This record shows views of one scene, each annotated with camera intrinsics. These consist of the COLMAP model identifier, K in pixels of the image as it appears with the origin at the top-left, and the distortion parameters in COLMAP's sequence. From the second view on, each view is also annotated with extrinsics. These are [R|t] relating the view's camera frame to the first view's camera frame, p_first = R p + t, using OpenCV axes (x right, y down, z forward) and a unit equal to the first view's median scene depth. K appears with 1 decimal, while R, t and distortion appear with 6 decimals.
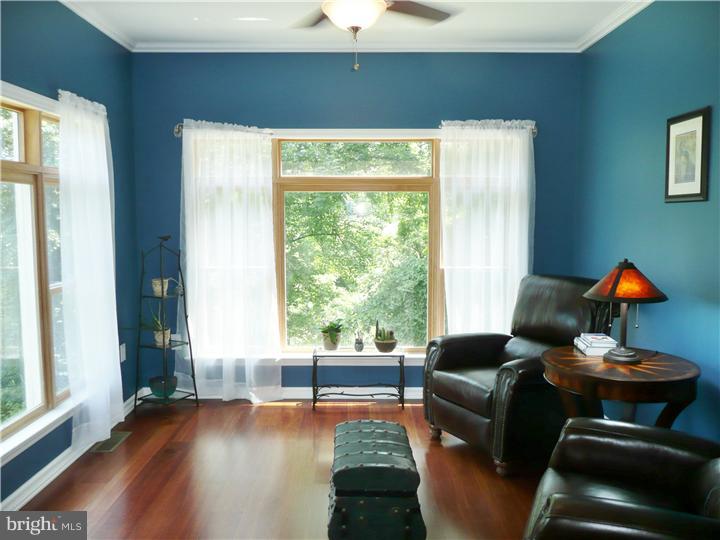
lens RADIAL K [[599.7, 0, 360.8], [0, 599.7, 269.3], [0, 0, 1]] dist [-0.043375, 0.042078]
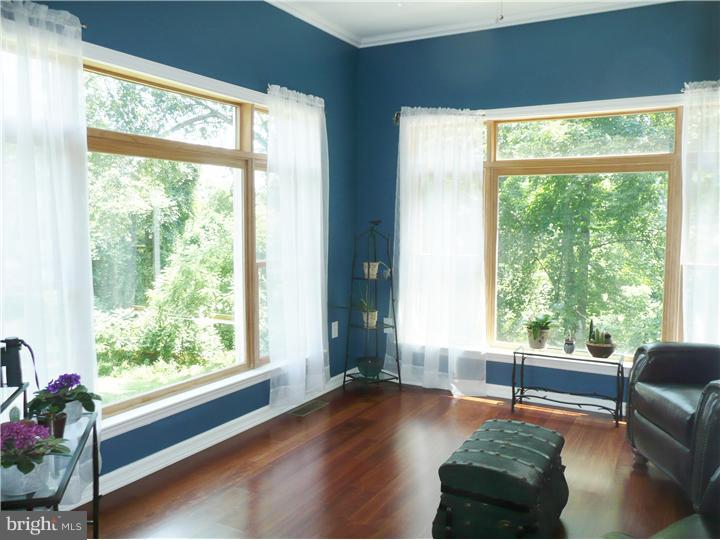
lens RADIAL K [[599.7, 0, 359.1], [0, 599.7, 268.1], [0, 0, 1]] dist [-0.043375, 0.042078]
pose [[0.873095, 0.044359, -0.485528, 0.151094], [-0.049998, 0.998748, 0.001339, 0.025635], [0.484980, 0.023107, 0.874220, 0.078274]]
